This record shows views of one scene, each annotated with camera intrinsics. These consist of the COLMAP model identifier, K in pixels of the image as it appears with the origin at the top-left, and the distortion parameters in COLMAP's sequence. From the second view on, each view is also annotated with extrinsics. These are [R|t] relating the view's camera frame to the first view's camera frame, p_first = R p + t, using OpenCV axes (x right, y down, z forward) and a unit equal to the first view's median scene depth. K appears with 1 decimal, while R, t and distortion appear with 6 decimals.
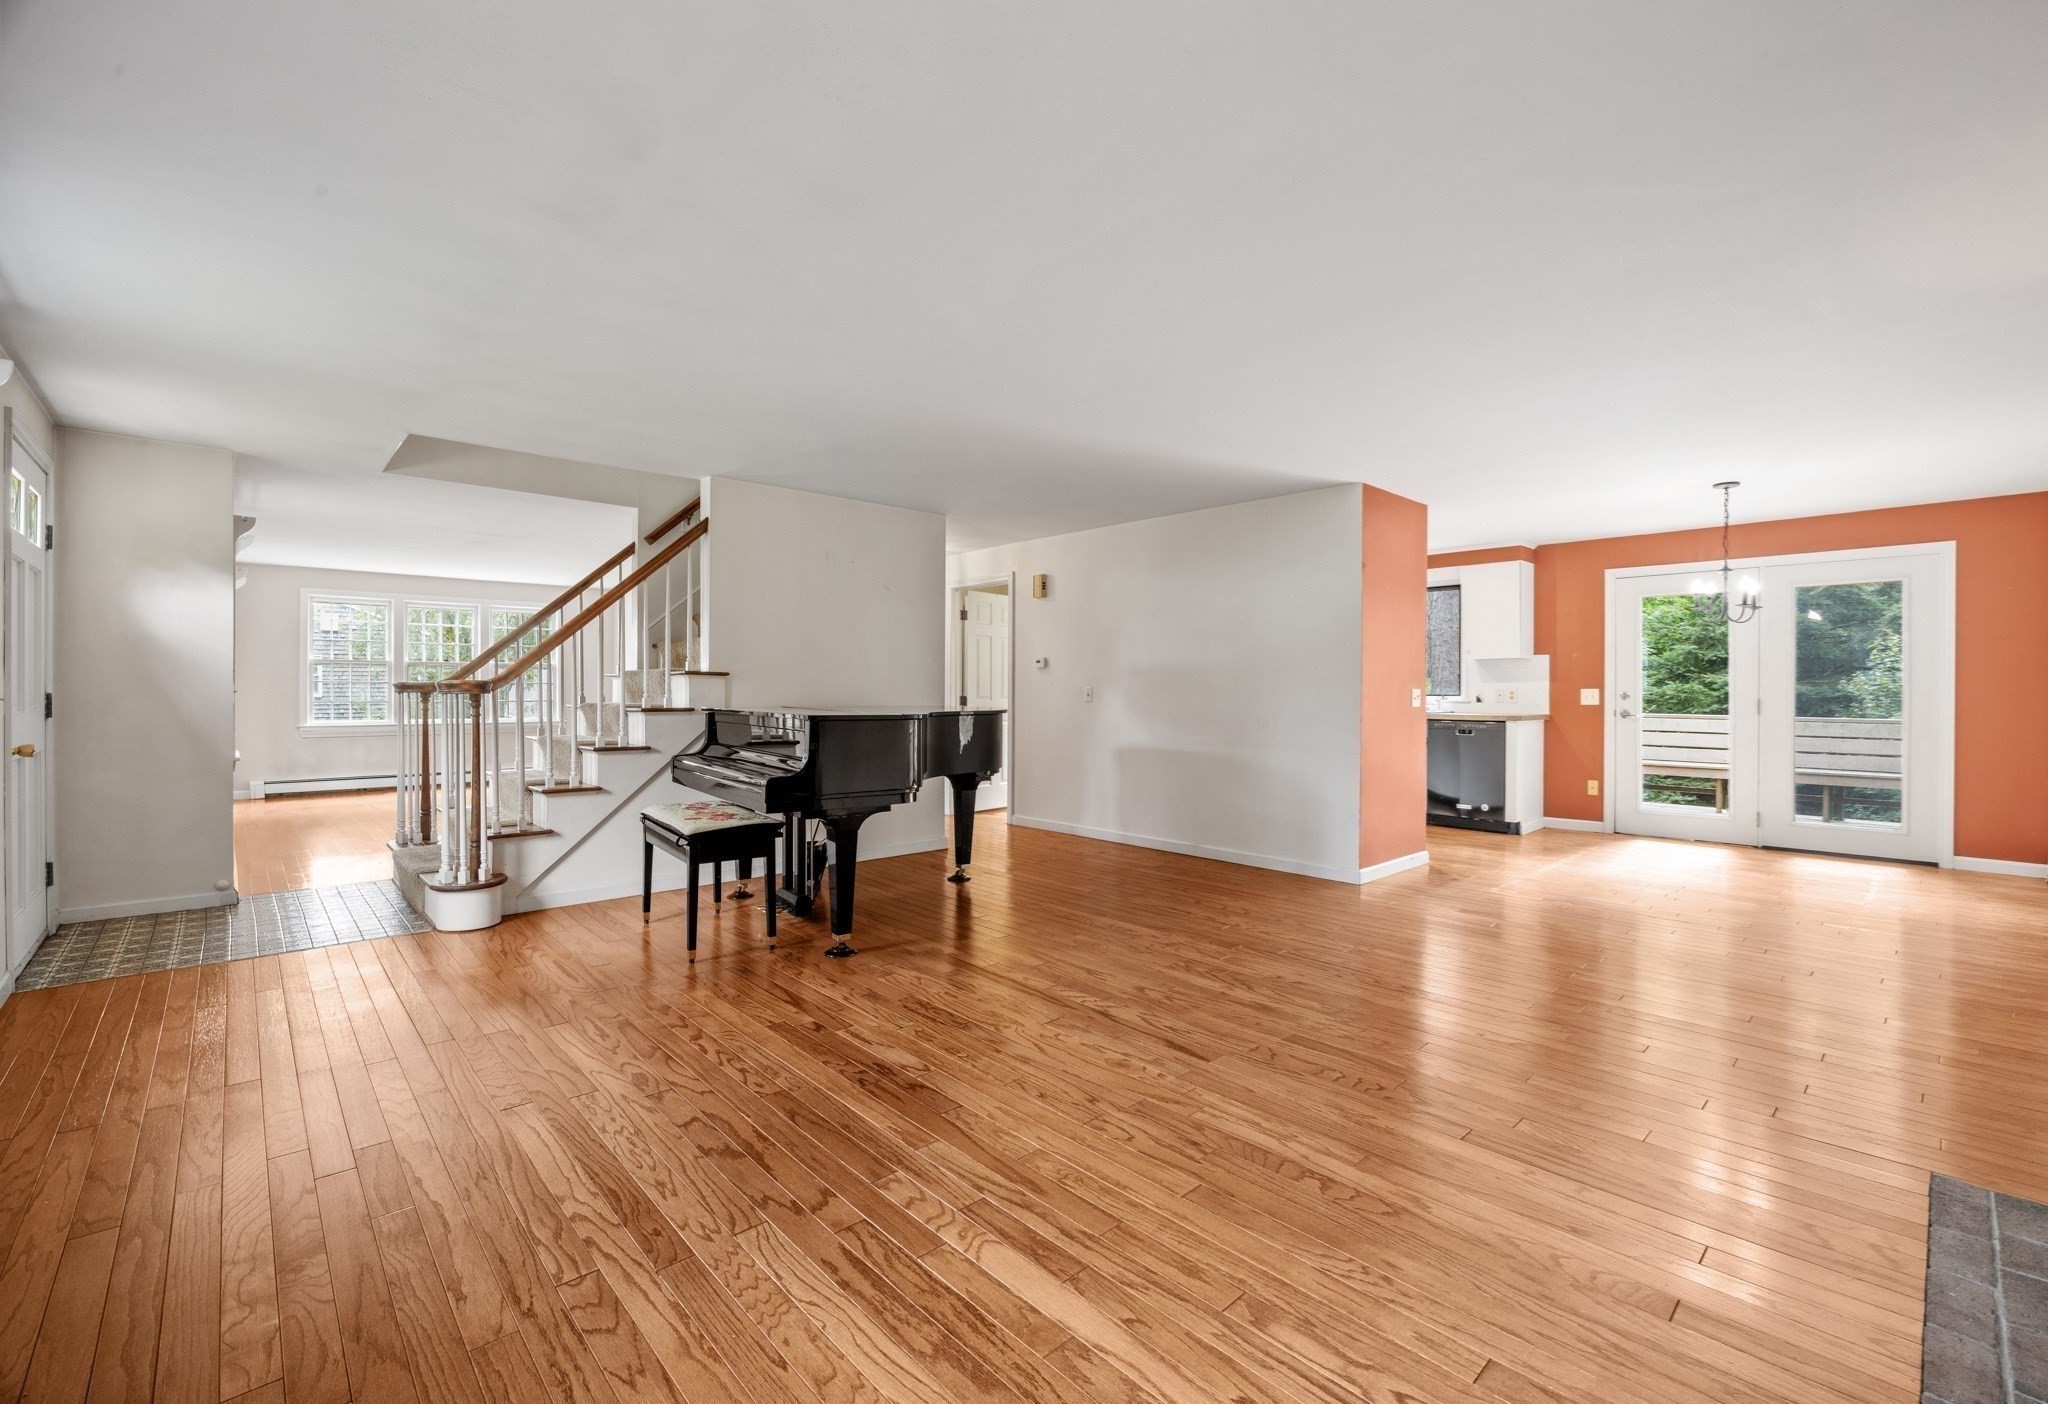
lens RADIAL K [[857.9, 0, 1040.9], [0, 857.9, 698.4], [0, 0, 1]] dist [-0.002862, -0.000235]
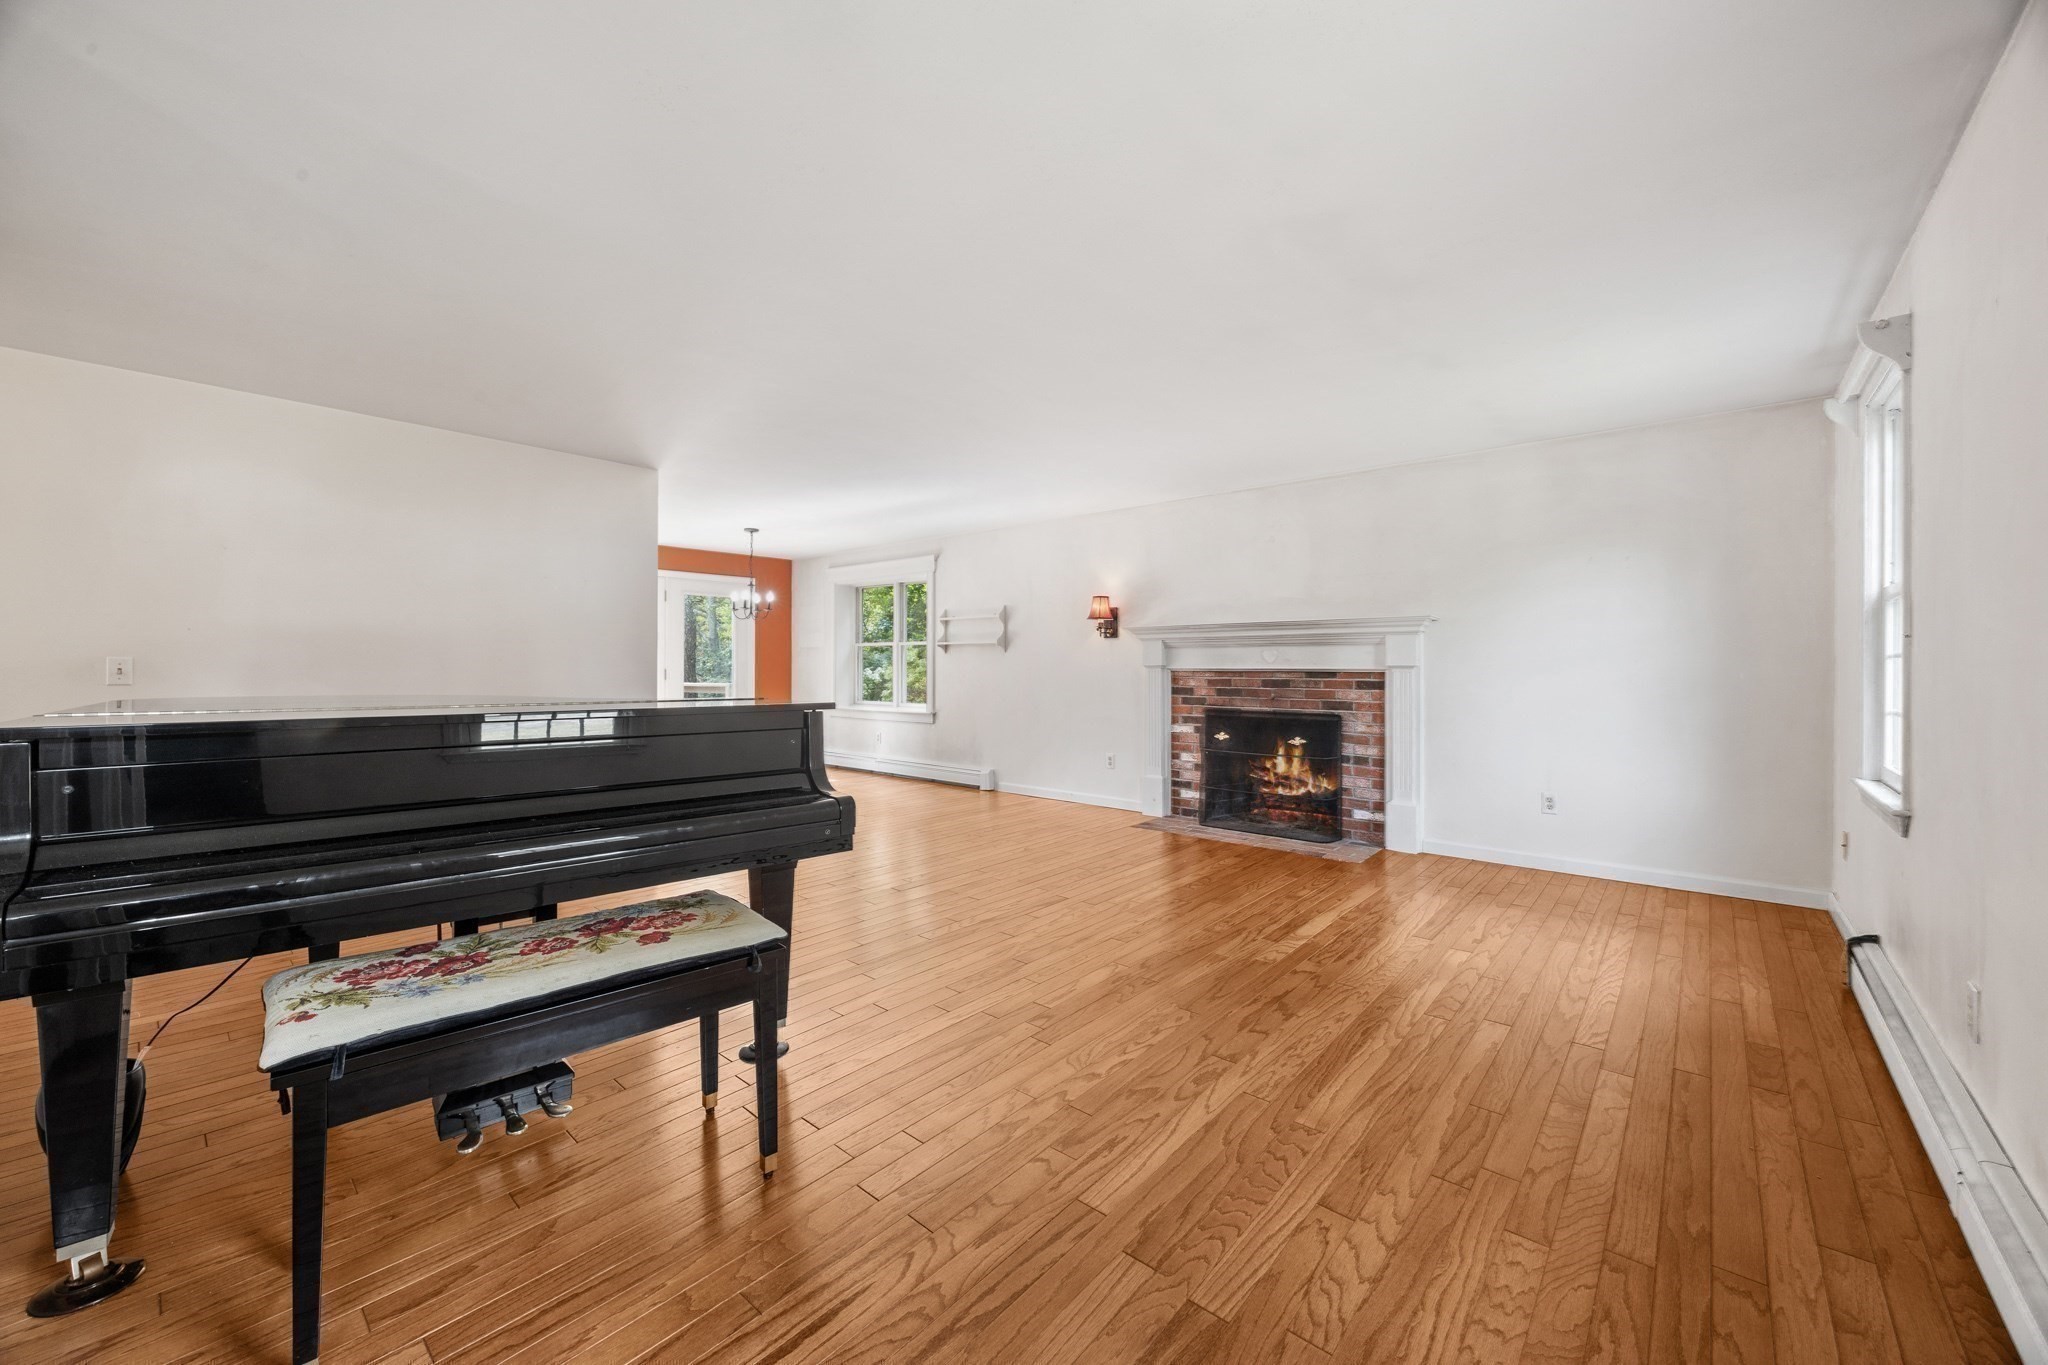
lens RADIAL K [[787.5, 0, 1024.3], [0, 787.5, 680.4], [0, 0, 1]] dist [-0.000007, 0.000023]
pose [[-0.102425, -0.016430, 0.994605, -0.708904], [0.003253, 0.999853, 0.016852, -0.002439], [-0.994735, 0.004961, -0.102357, 0.702034]]
